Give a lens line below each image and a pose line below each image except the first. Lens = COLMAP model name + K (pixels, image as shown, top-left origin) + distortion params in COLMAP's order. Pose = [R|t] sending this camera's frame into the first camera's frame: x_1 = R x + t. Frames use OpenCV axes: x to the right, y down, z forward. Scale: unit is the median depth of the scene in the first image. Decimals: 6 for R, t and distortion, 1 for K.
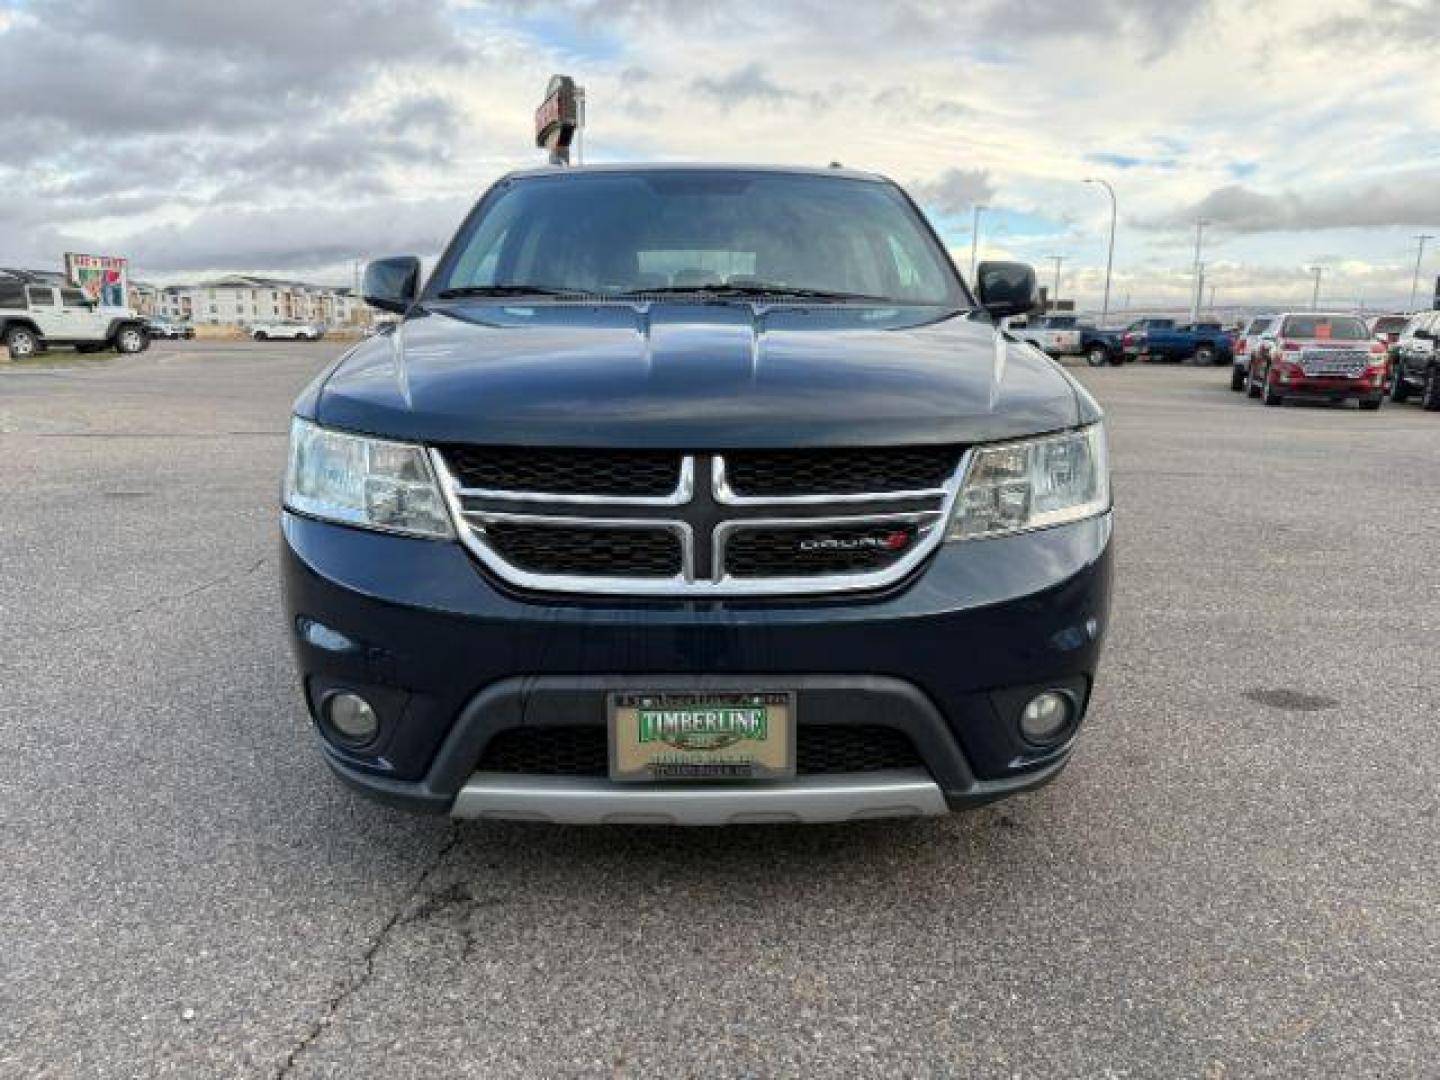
lens RADIAL K [[1005.6, 0, 720.0], [0, 1005.6, 540.0], [0, 0, 1]] dist [0.006492, -0.003156]
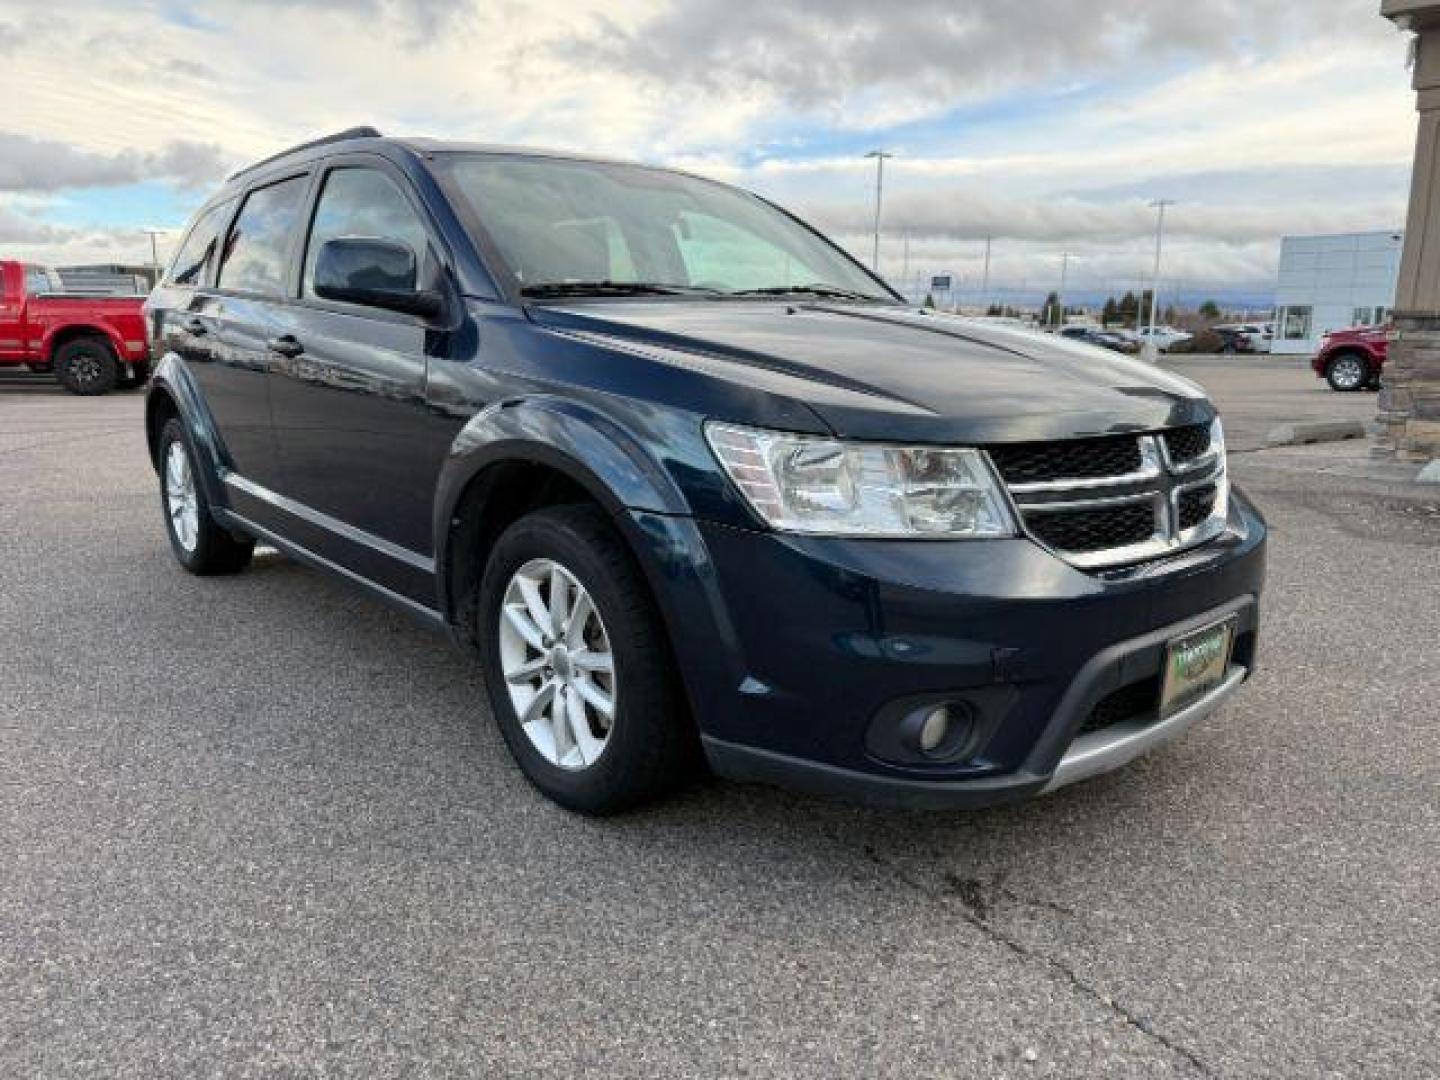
lens RADIAL K [[1005.6, 0, 720.0], [0, 1005.6, 540.0], [0, 0, 1]] dist [0.006492, -0.003156]
pose [[0.775408, -0.145086, 0.614567, -1.198142], [0.134462, 0.988863, 0.063797, -0.107972], [-0.616979, 0.033167, 0.786281, 0.387033]]
